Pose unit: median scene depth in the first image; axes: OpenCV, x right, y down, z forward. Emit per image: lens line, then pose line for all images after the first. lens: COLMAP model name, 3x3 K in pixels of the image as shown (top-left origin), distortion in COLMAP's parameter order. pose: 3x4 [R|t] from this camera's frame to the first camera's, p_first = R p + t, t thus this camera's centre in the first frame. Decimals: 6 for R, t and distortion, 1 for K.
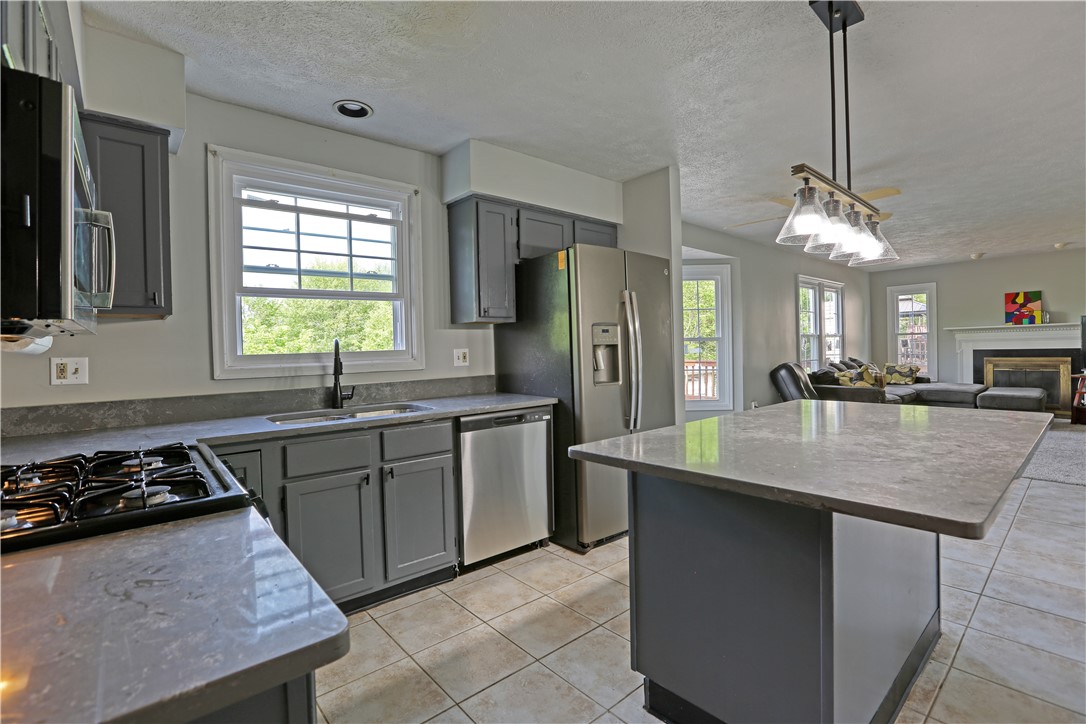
lens RADIAL K [[524.0, 0, 524.2], [0, 524.0, 350.3], [0, 0, 1]] dist [-0.002439, -0.000597]
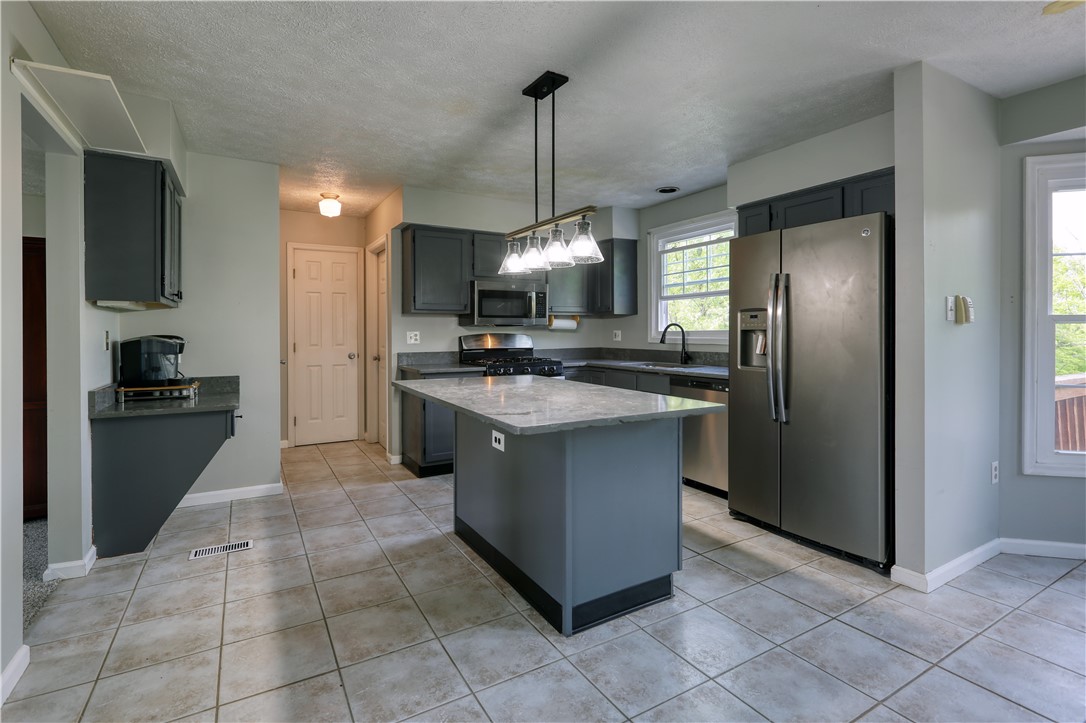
lens RADIAL K [[488.2, 0, 540.3], [0, 488.2, 332.5], [0, 0, 1]] dist [0.000505, 0.000261]
pose [[-0.199153, 0.031160, -0.979473, 0.576871], [0.007537, 0.999514, 0.030265, -0.018886], [0.979939, -0.001355, -0.199291, 0.391085]]
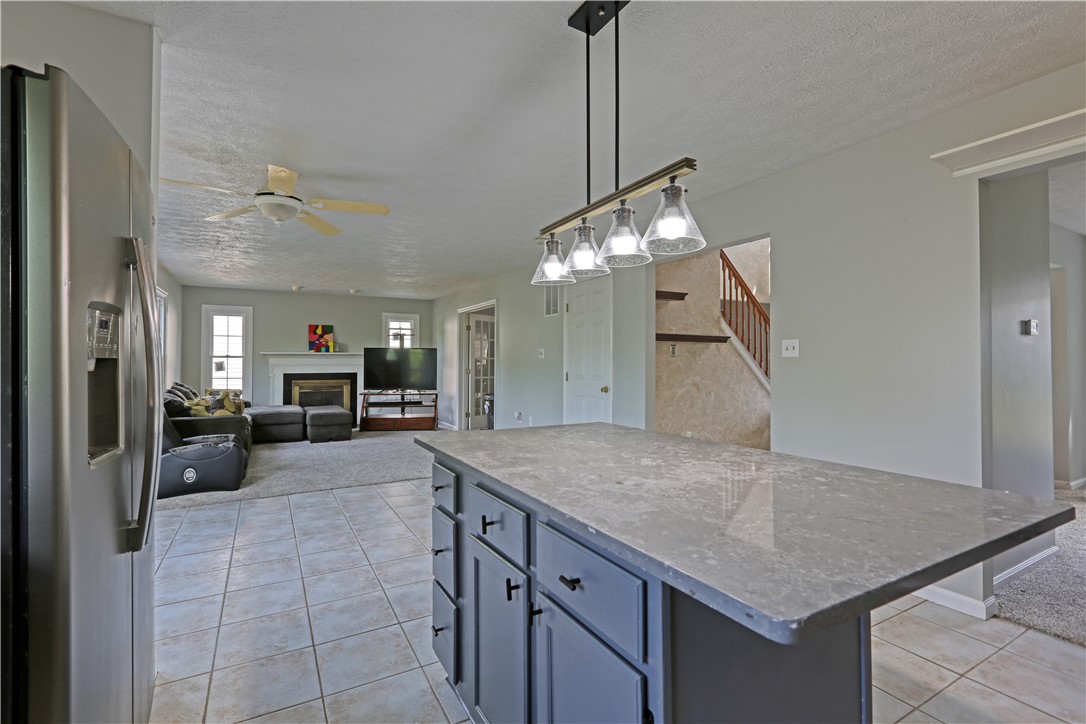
lens RADIAL K [[503.6, 0, 558.6], [0, 503.6, 360.5], [0, 0, 1]] dist [0.001049, 0.000127]
pose [[0.181472, 0.027599, 0.983009, -0.079899], [-0.004139, 0.999619, -0.027302, -0.001905], [-0.983387, 0.000886, 0.181517, 0.292902]]
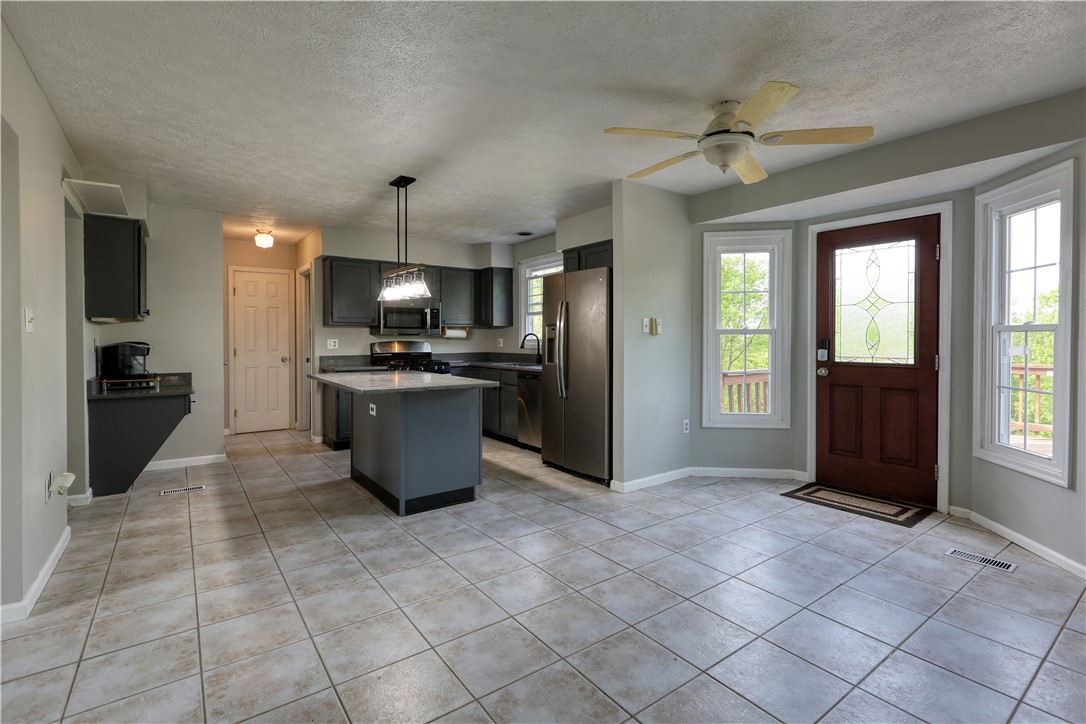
lens RADIAL K [[485.2, 0, 526.4], [0, 485.2, 342.8], [0, 0, 1]] dist [0.000809, 0.000108]
pose [[-0.124277, 0.035762, -0.991603, 0.778558], [0.004656, 0.999360, 0.035458, -0.024139], [0.992237, -0.000210, -0.124364, 0.547819]]
